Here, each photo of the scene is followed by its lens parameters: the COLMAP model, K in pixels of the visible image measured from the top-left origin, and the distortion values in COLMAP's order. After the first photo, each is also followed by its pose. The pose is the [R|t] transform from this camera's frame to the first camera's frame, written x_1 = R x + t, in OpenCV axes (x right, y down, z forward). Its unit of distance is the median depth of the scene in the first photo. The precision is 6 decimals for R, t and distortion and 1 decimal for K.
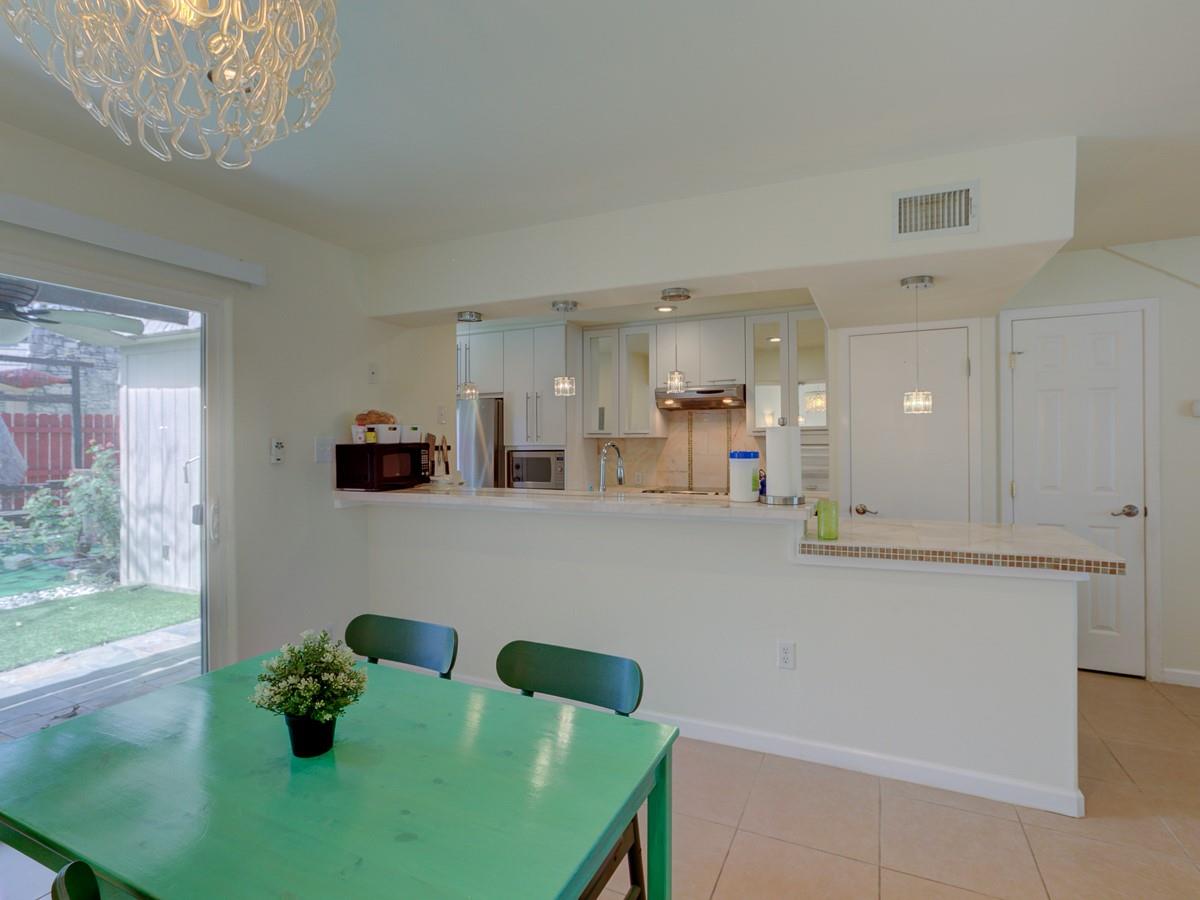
lens RADIAL K [[606.0, 0, 596.5], [0, 606.0, 445.0], [0, 0, 1]] dist [-0.047739, 0.027452]
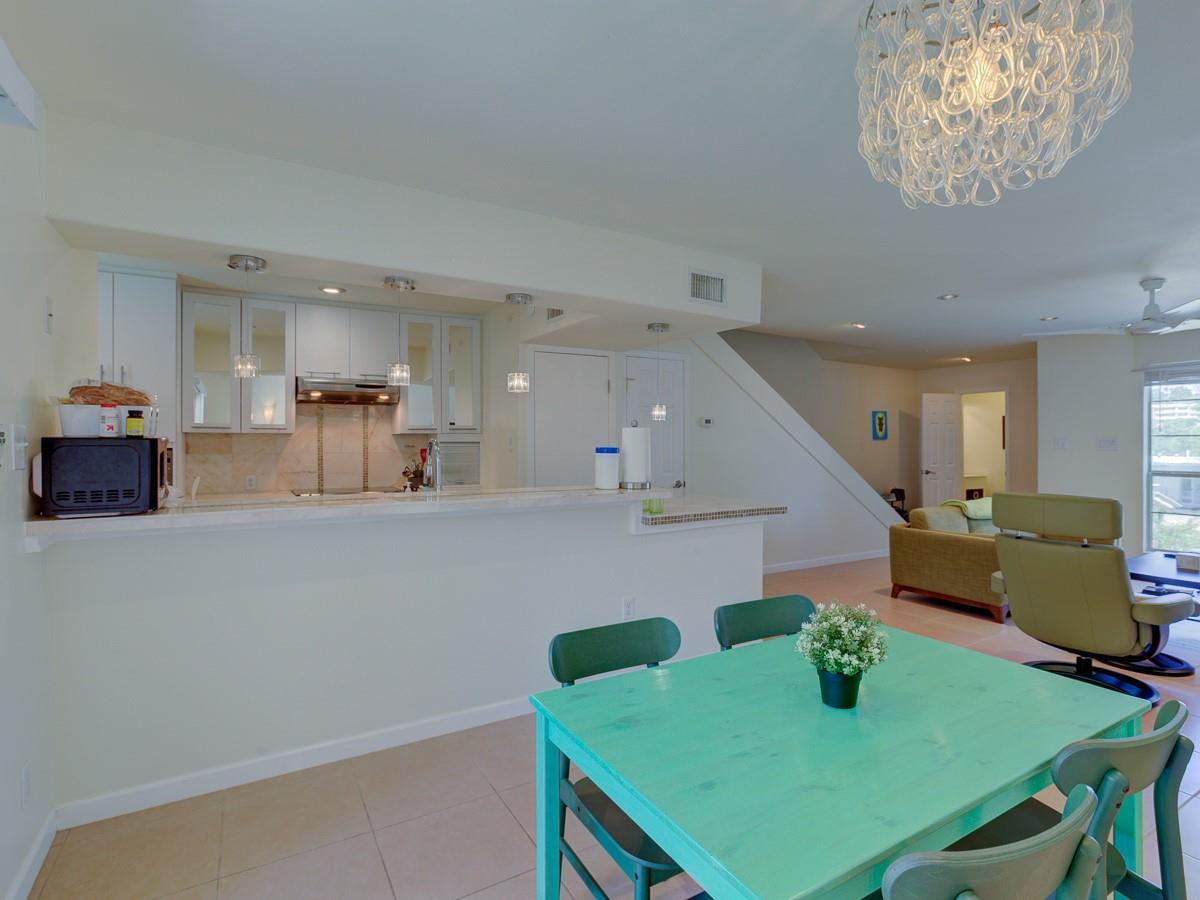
lens RADIAL K [[606.0, 0, 596.5], [0, 606.0, 445.0], [0, 0, 1]] dist [-0.047739, 0.027452]
pose [[0.560699, 0.001511, 0.828018, -0.472377], [-0.002576, 0.999997, -0.000081, 0.003779], [-0.828016, -0.002088, 0.560701, 0.207724]]
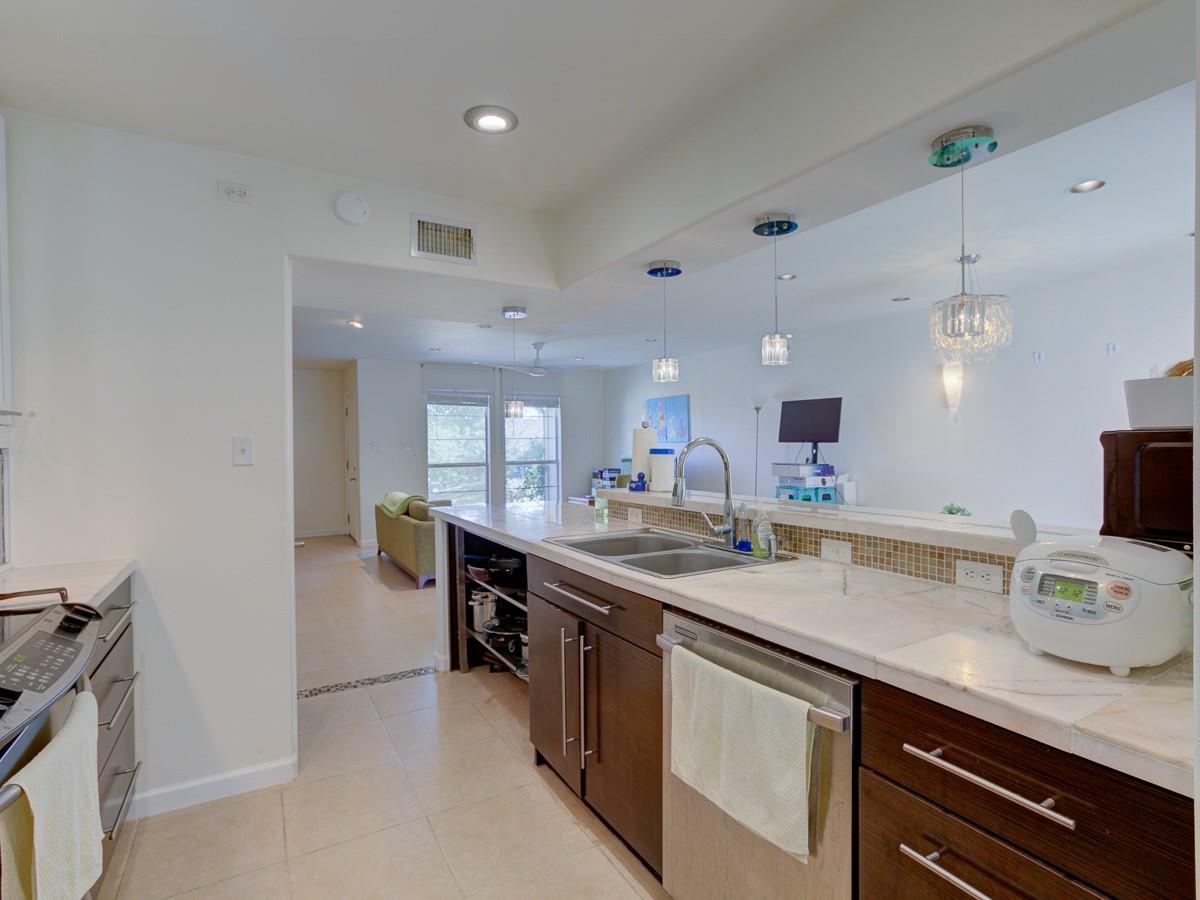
lens RADIAL K [[616.4, 0, 583.6], [0, 616.4, 445.3], [0, 0, 1]] dist [-0.033858, 0.030753]
pose [[-0.811640, 0.009069, 0.584088, -0.214161], [0.012611, 0.999918, 0.001999, 0.000623], [-0.584022, 0.008988, -0.811688, 1.258930]]
